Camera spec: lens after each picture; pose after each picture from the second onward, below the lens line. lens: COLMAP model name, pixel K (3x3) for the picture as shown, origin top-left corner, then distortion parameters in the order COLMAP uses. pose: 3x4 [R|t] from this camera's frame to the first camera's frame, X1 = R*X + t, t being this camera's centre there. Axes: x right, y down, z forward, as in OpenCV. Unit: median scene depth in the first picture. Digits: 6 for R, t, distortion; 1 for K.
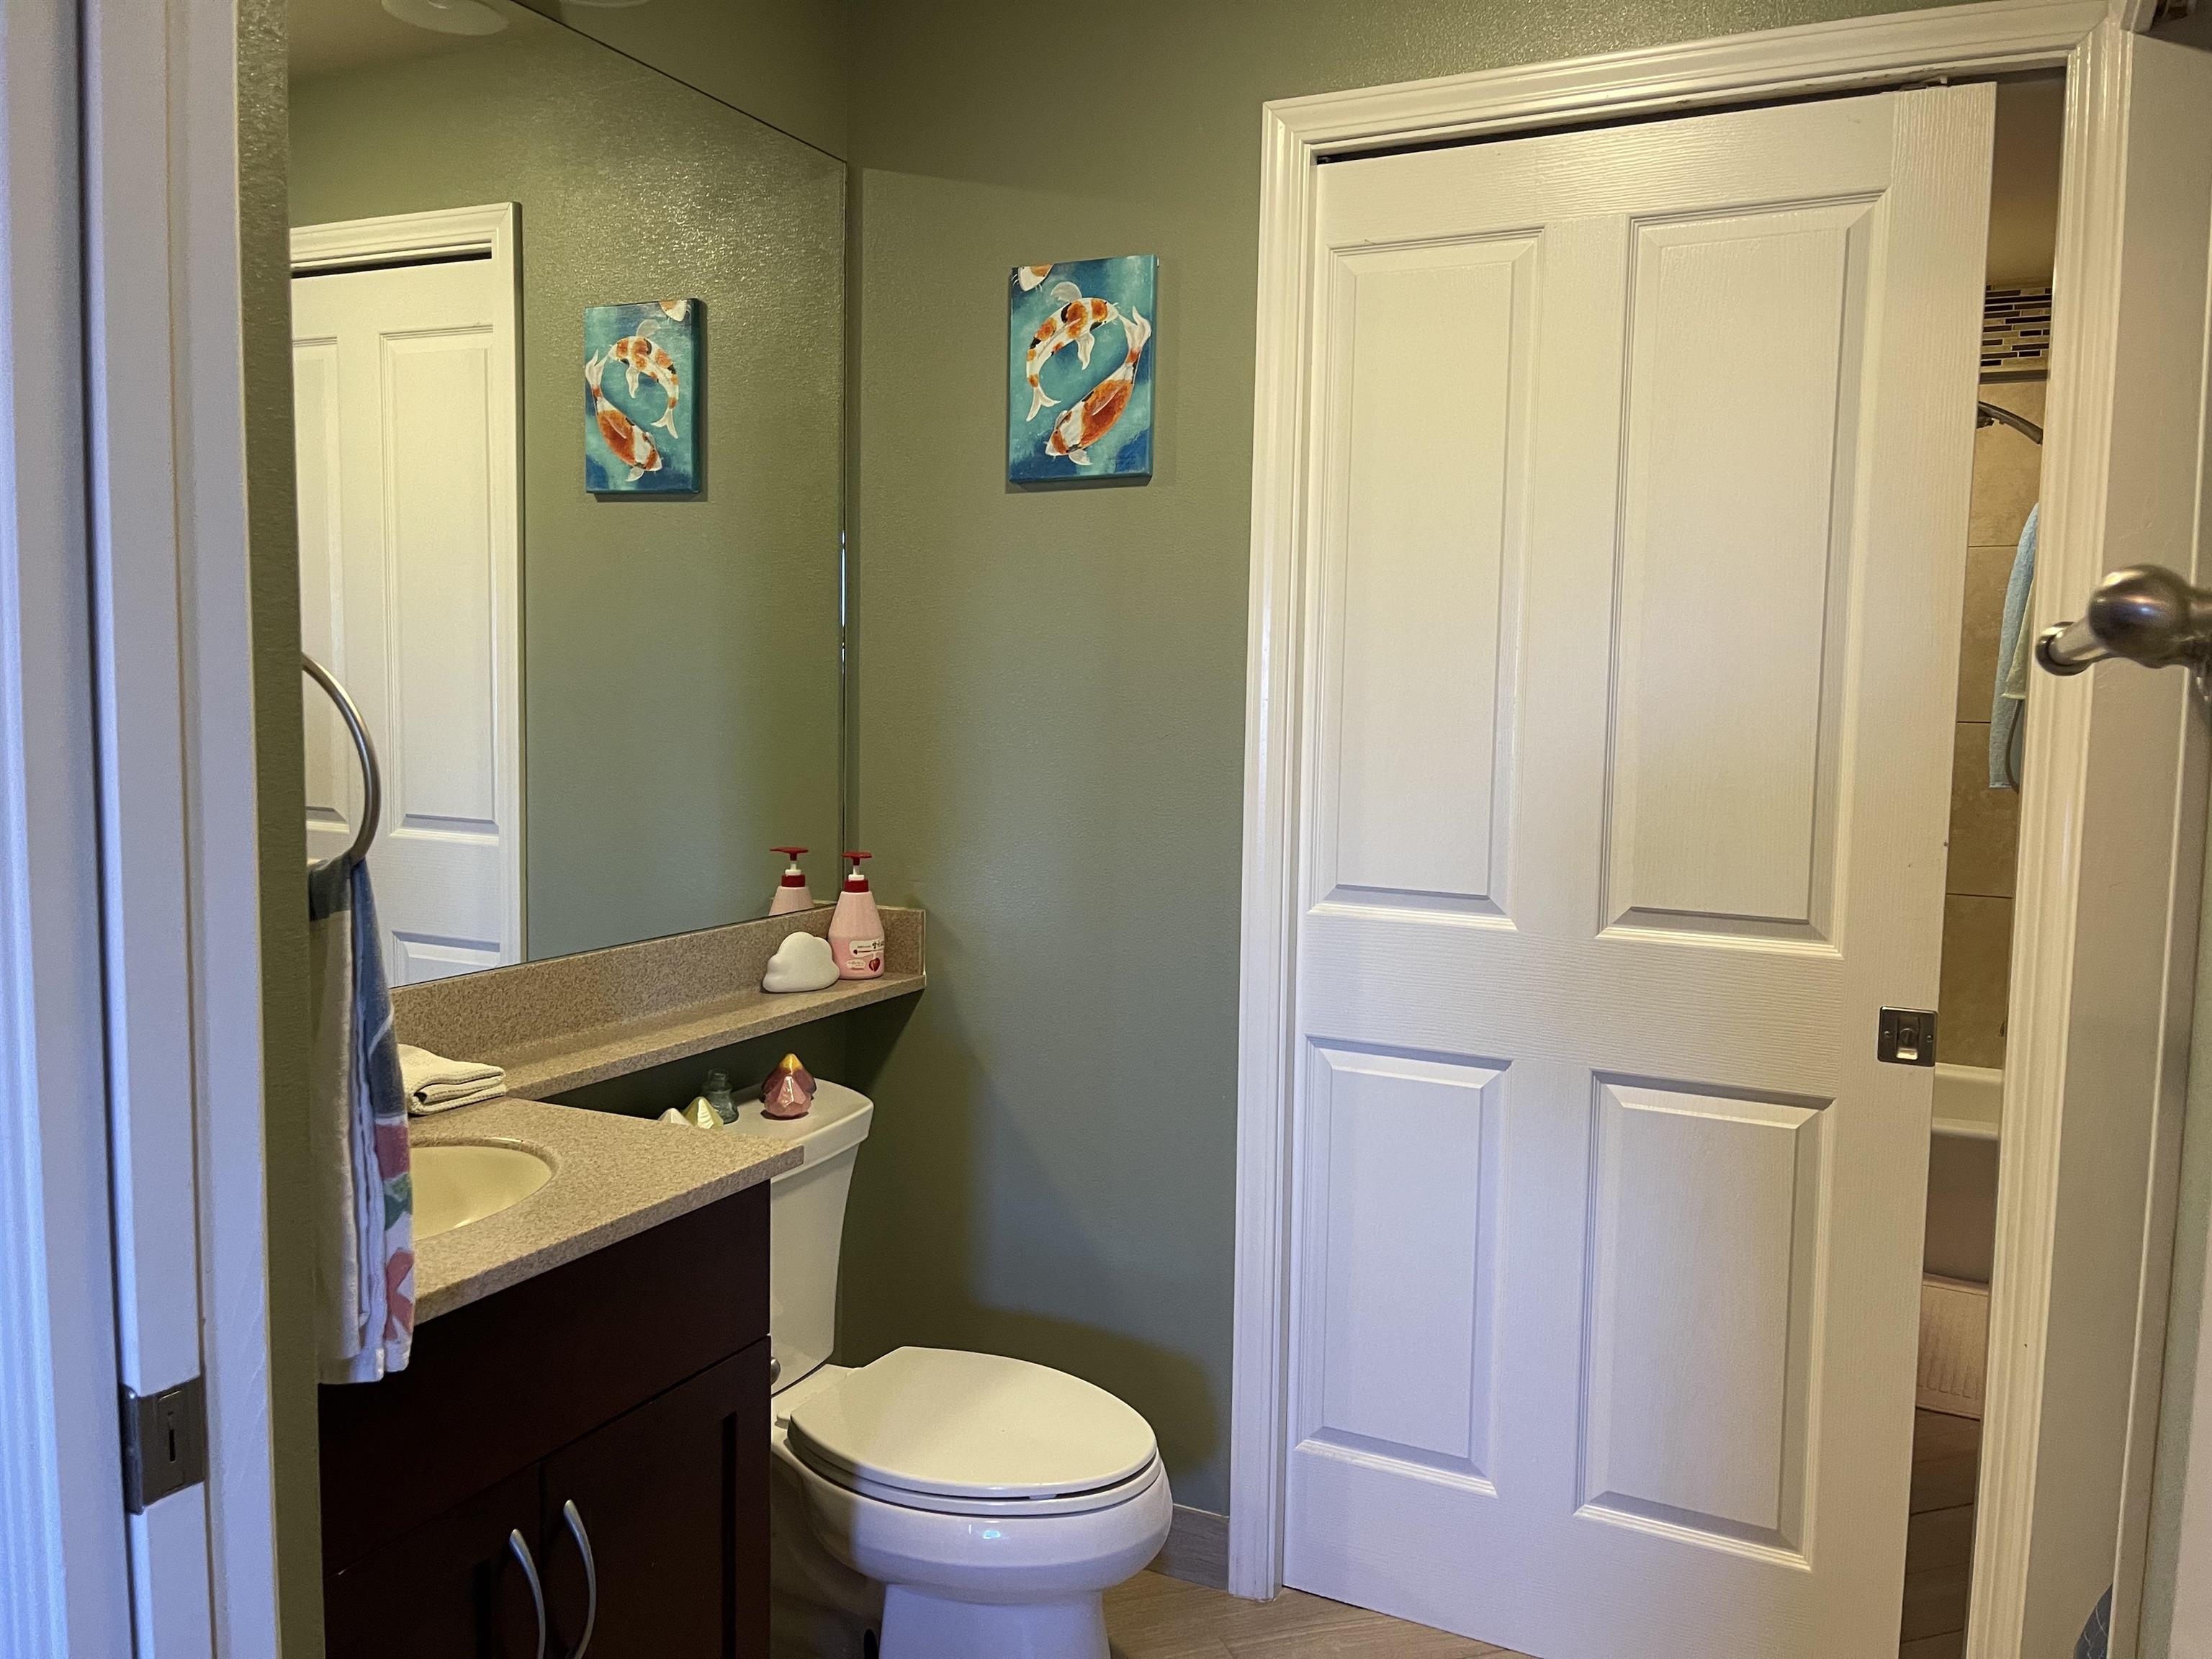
lens RADIAL K [[1677.4, 0, 1117.9], [0, 1677.4, 825.5], [0, 0, 1]] dist [0.067415, -0.080528]
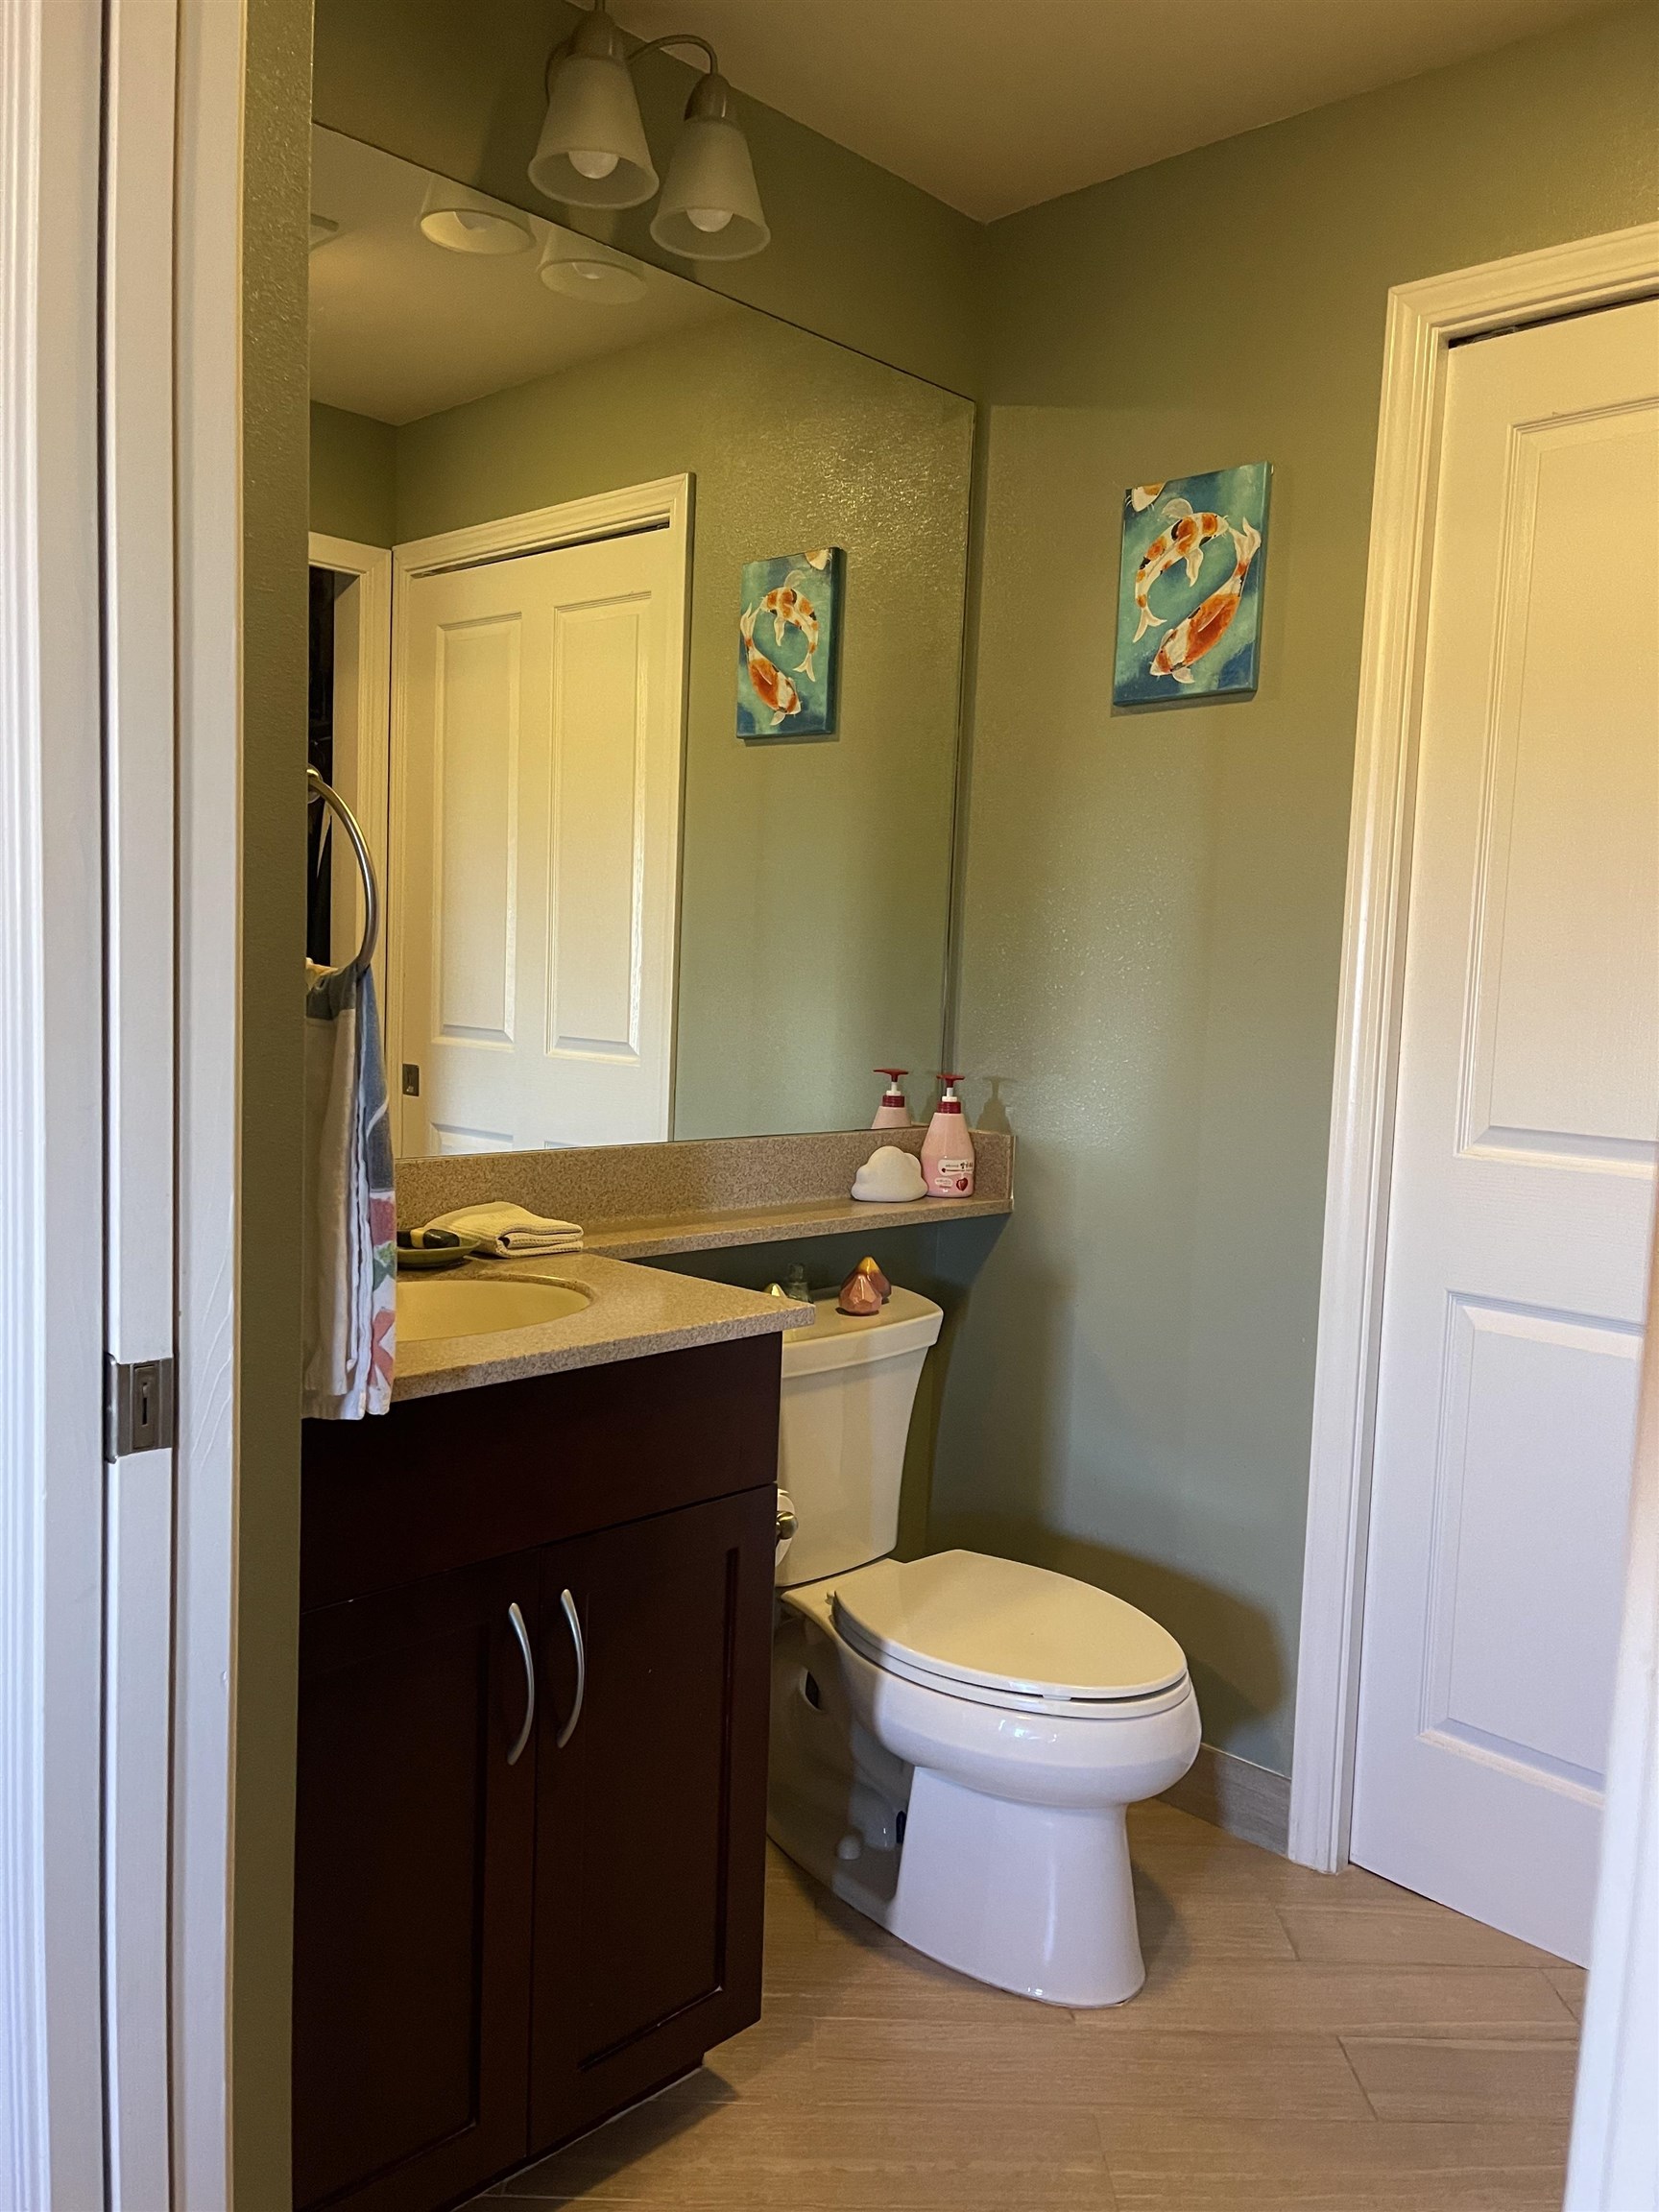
lens RADIAL K [[1677.4, 0, 822.9], [0, 1677.4, 1107.3], [0, 0, 1]] dist [0.067415, -0.080528]
pose [[0.950722, 0.044632, -0.306815, 0.096247], [-0.047930, 0.998846, -0.003220, 0.048928], [0.306317, 0.017767, 0.951764, 0.001300]]
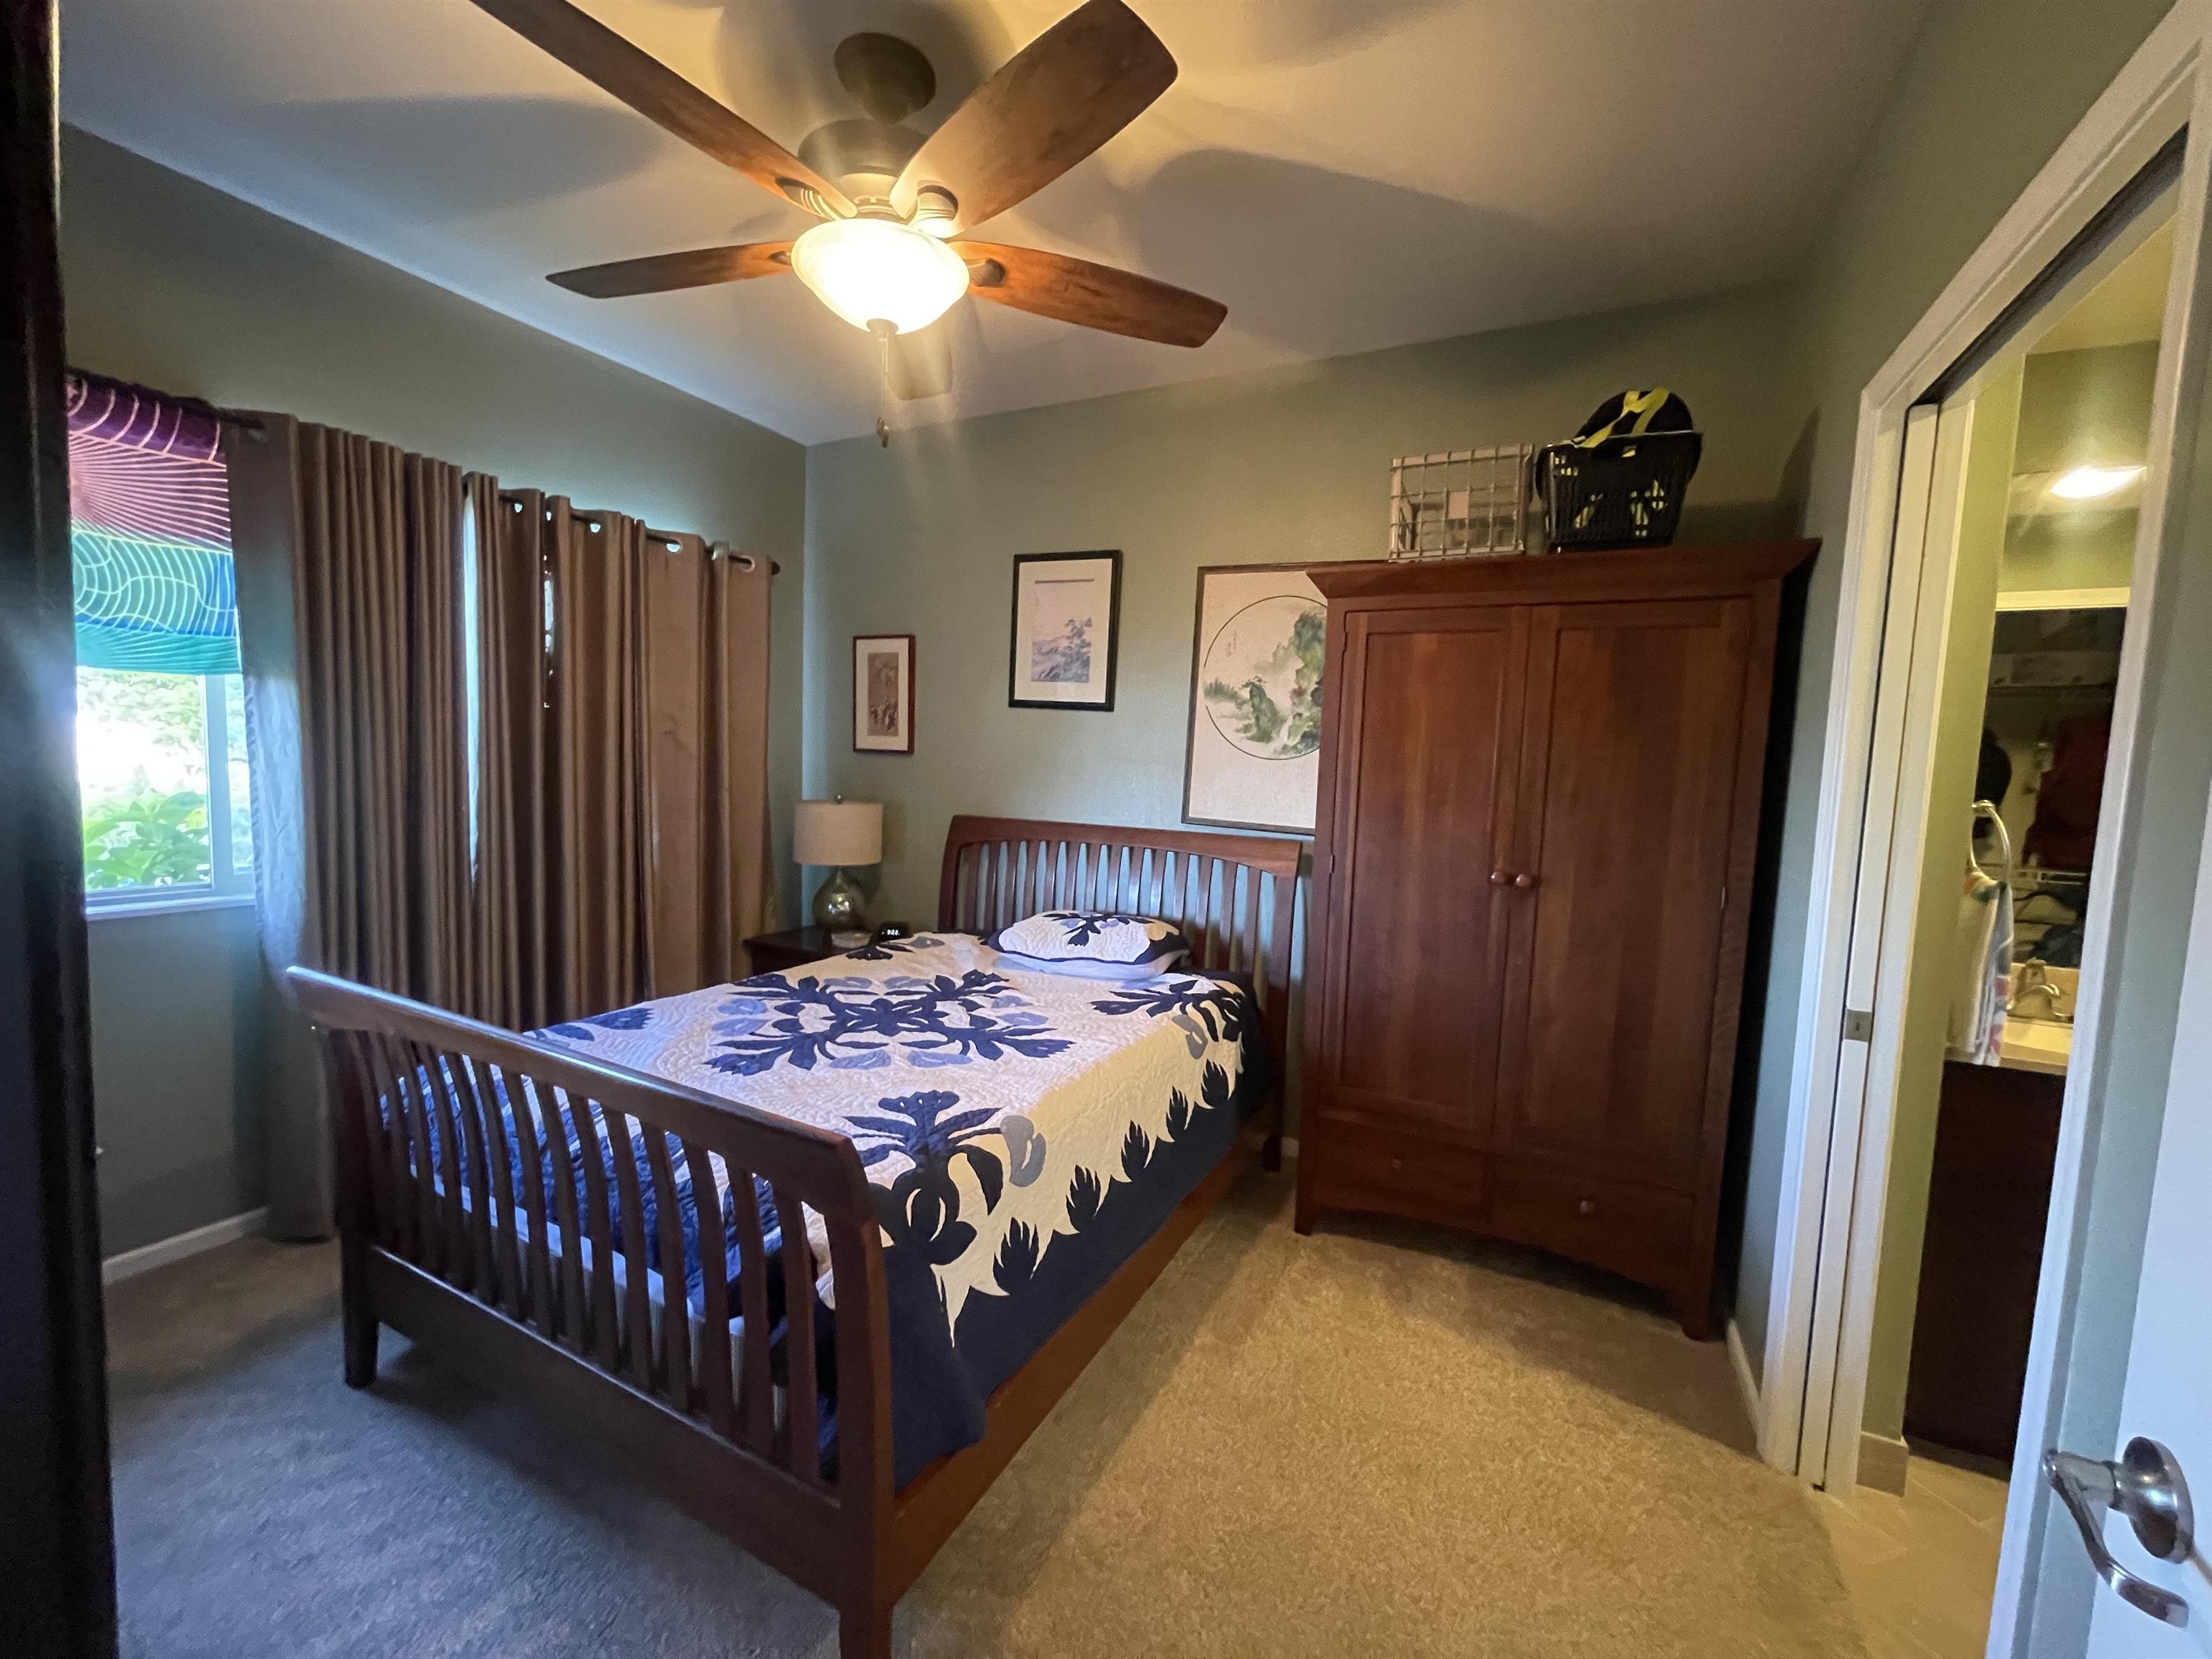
lens RADIAL K [[890.5, 0, 1097.1], [0, 890.5, 830.5], [0, 0, 1]] dist [-0.007142, 0.002402]
pose [[-0.021960, 0.060627, -0.997919, 0.499401], [-0.122953, 0.990419, 0.062877, 0.011599], [0.992170, 0.124078, -0.014295, -0.236987]]
